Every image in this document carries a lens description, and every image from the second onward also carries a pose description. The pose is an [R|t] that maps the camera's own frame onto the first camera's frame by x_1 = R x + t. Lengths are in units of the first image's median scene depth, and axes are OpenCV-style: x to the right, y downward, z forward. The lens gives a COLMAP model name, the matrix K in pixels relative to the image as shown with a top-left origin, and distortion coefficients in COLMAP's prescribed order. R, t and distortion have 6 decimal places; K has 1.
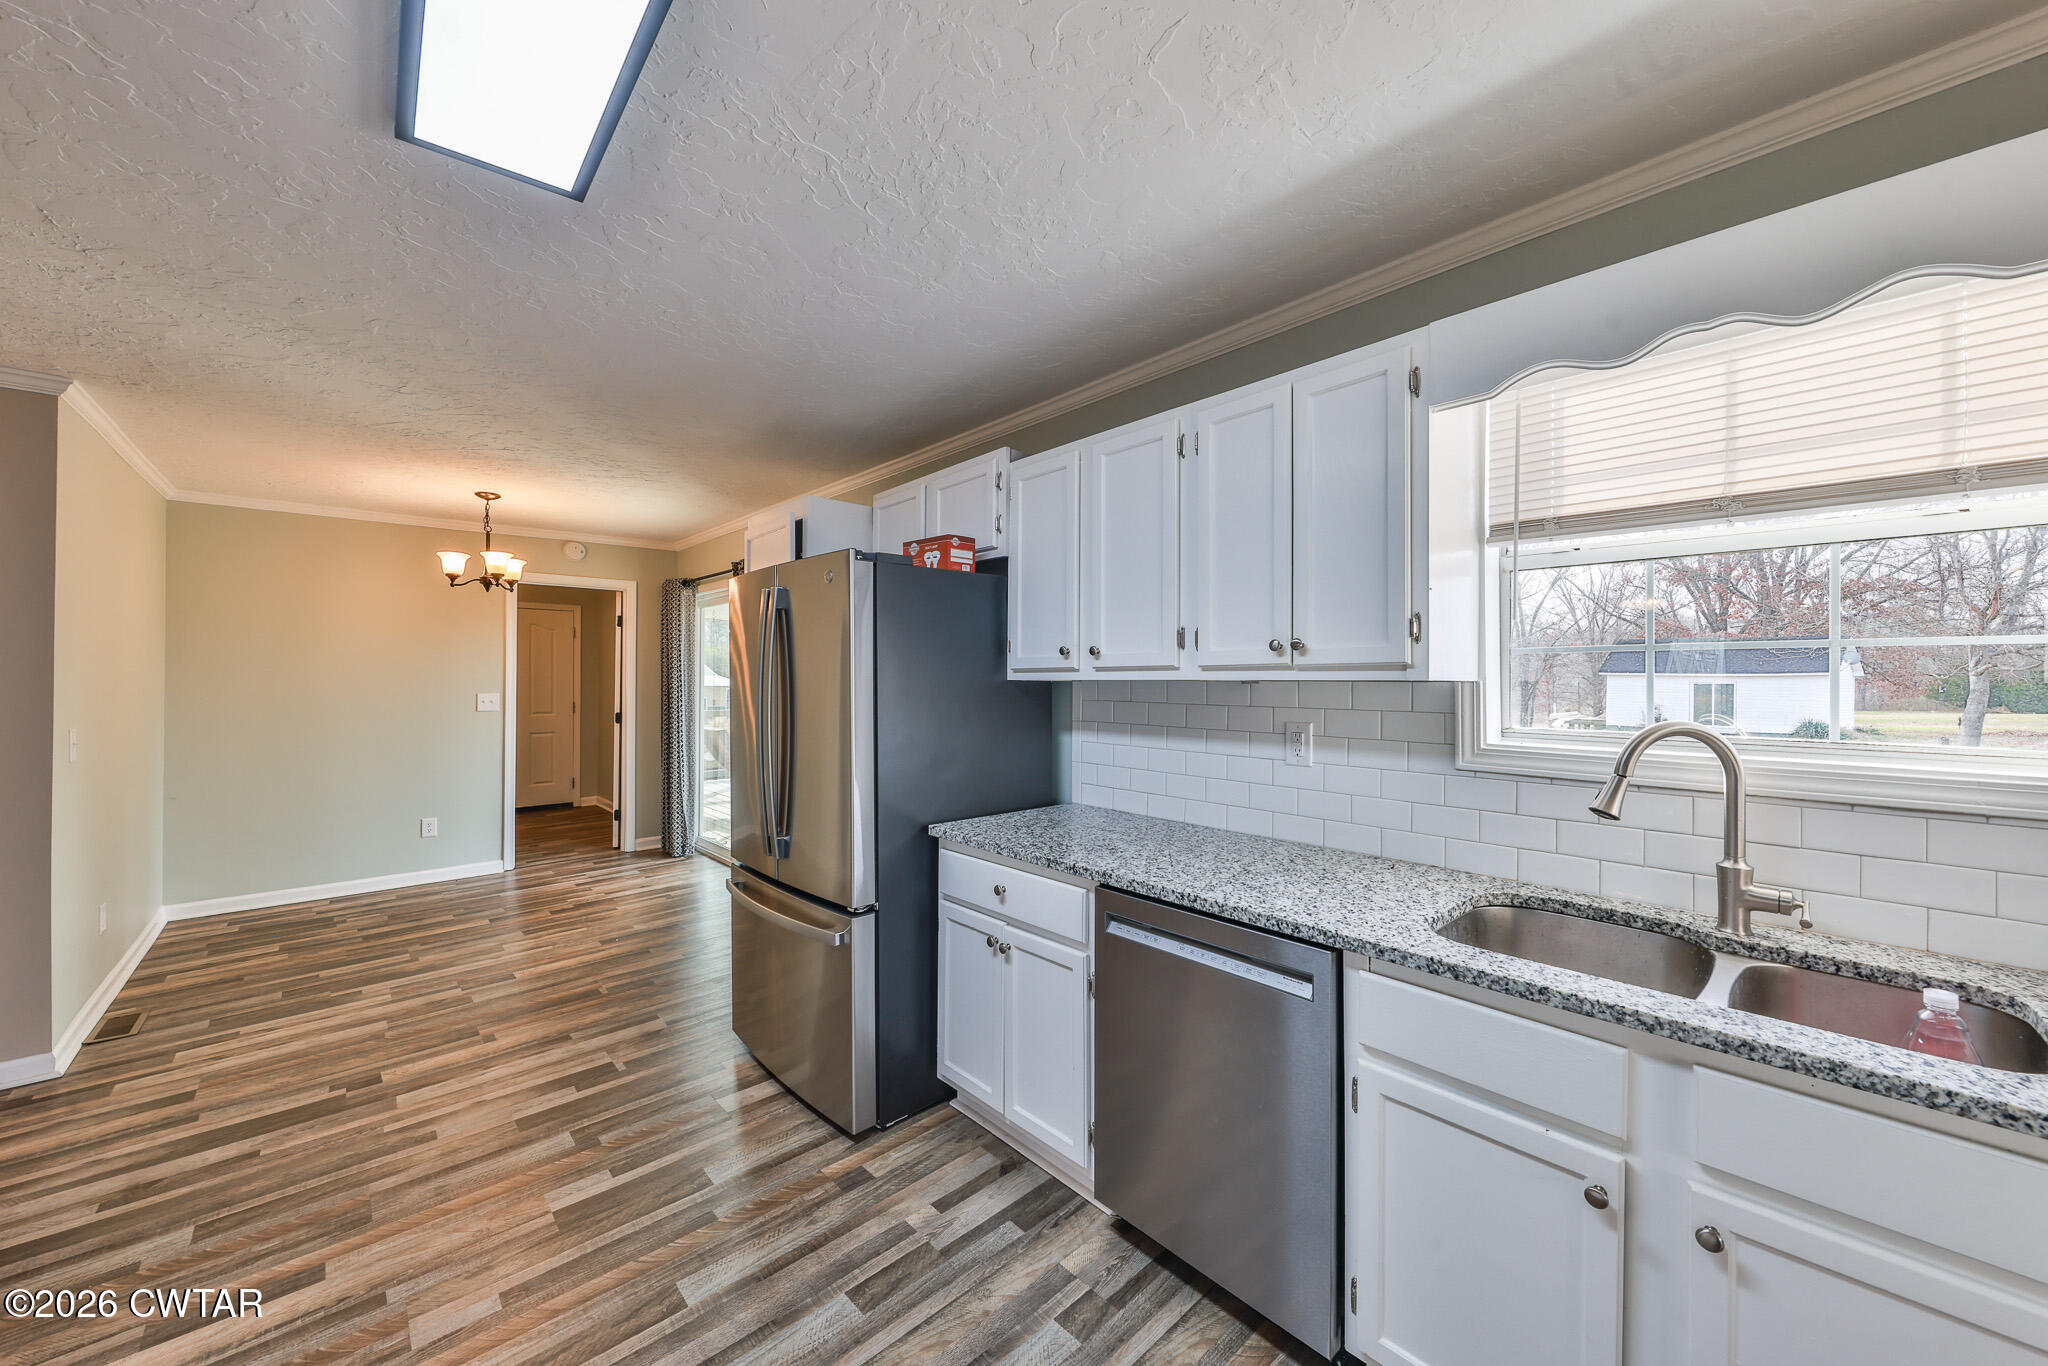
lens RADIAL K [[765.3, 0, 1055.3], [0, 765.3, 670.5], [0, 0, 1]] dist [-0.000031, -0.004540]
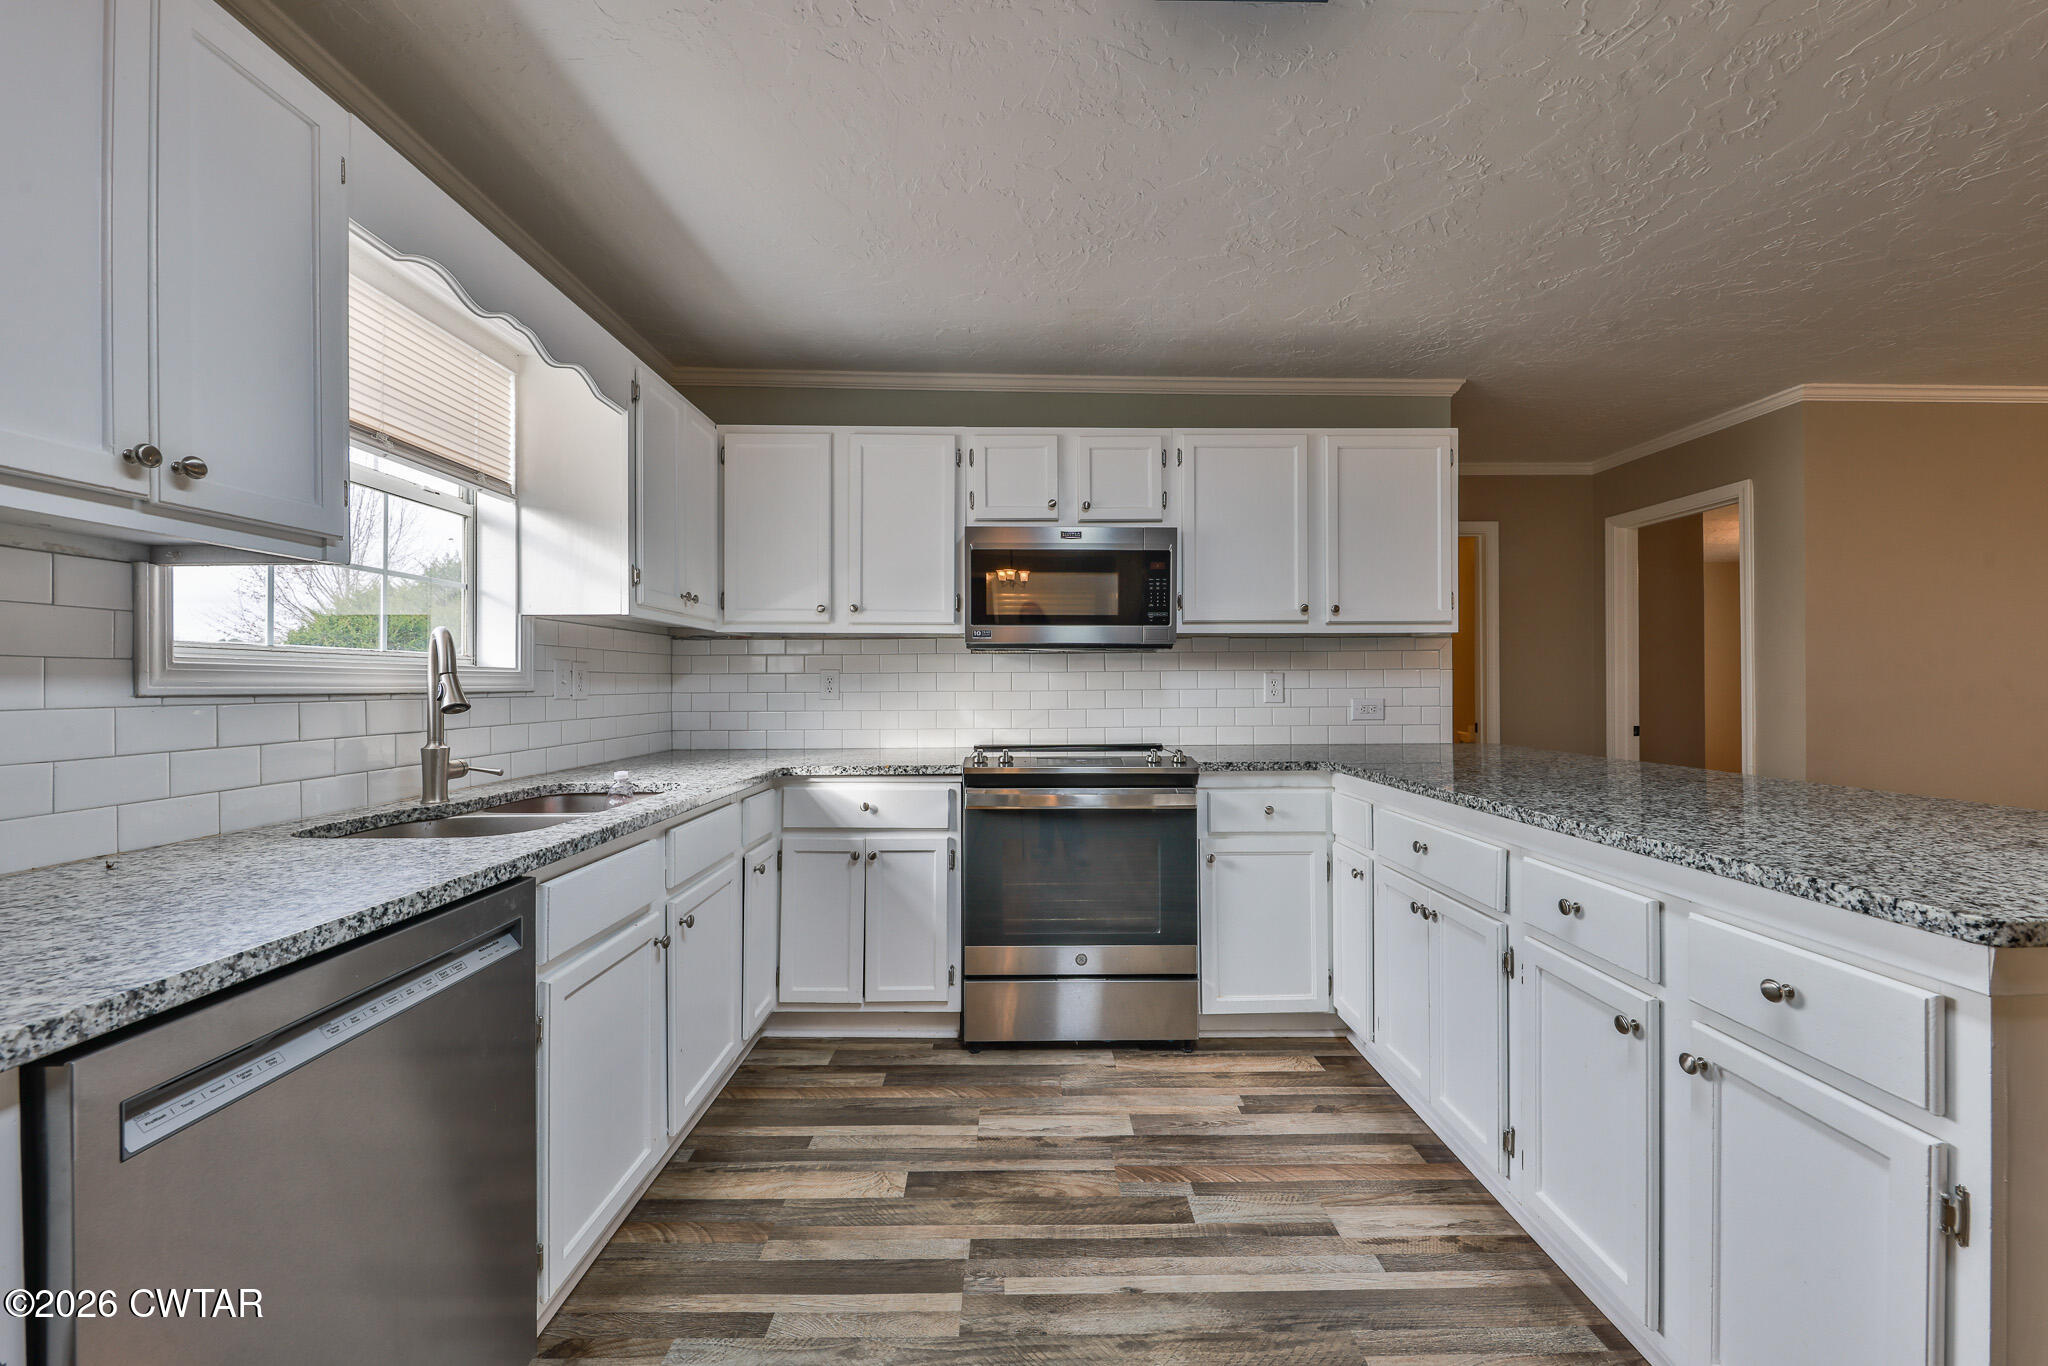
lens RADIAL K [[796.4, 0, 1015.6], [0, 796.4, 672.2], [0, 0, 1]] dist [0.000624, -0.000037]
pose [[-0.723850, 0.006310, 0.689929, -0.433689], [-0.004876, 0.999886, -0.014261, 0.099261], [-0.689940, -0.013687, -0.723737, 0.853111]]
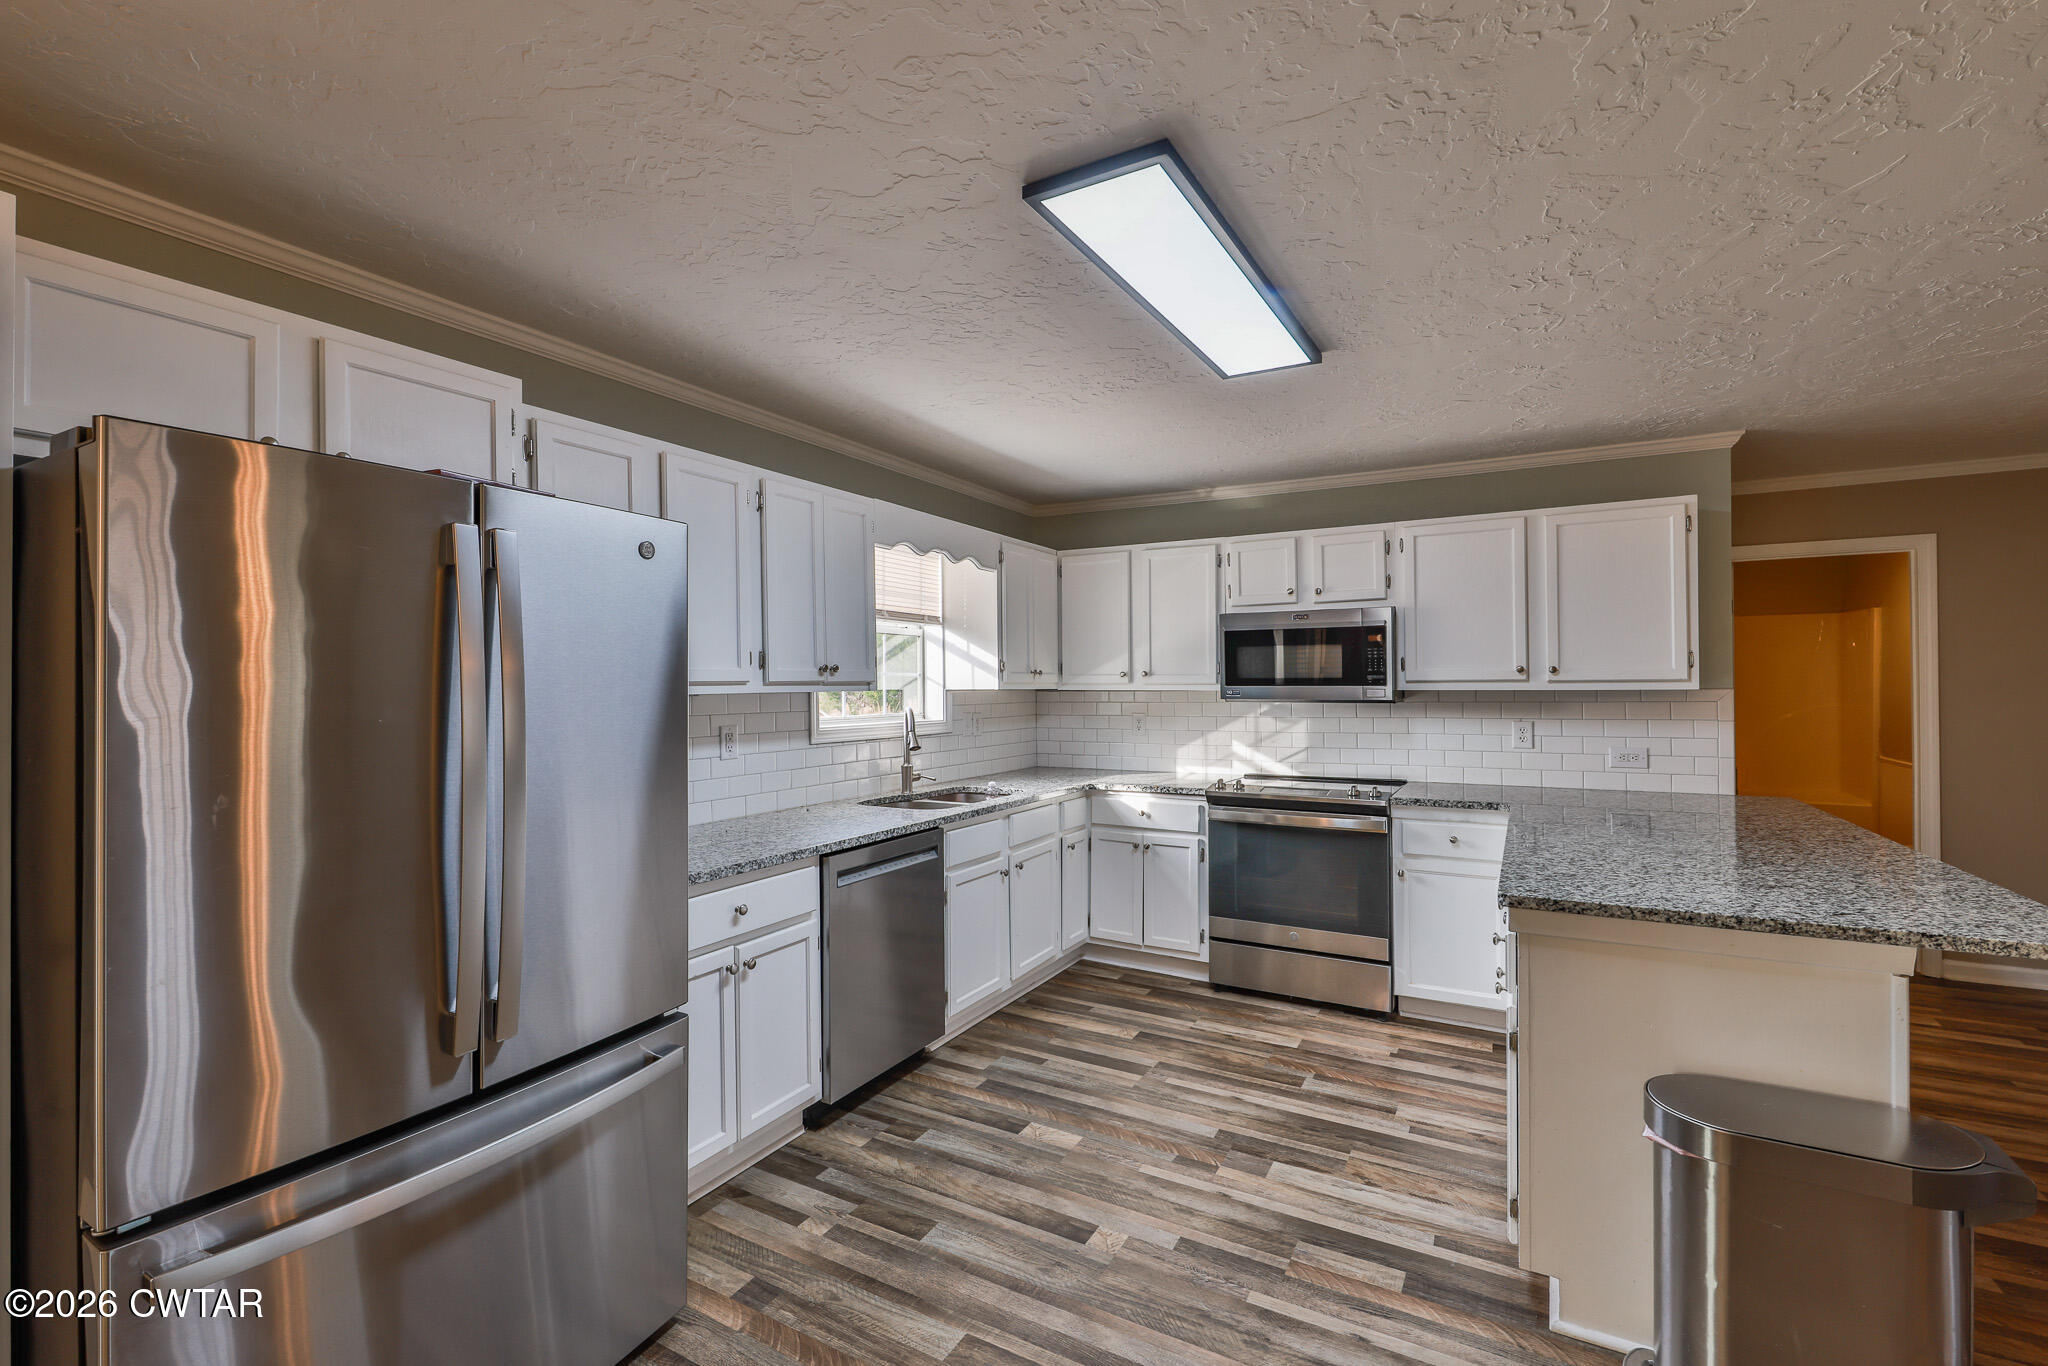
lens RADIAL K [[886.0, 0, 975.3], [0, 886.0, 678.0], [0, 0, 1]] dist [0.002821, -0.008949]
pose [[-0.256724, 0.004814, 0.966473, -1.249222], [-0.000799, 0.999986, -0.005194, -0.004270], [-0.966484, -0.002106, -0.256717, 1.006347]]
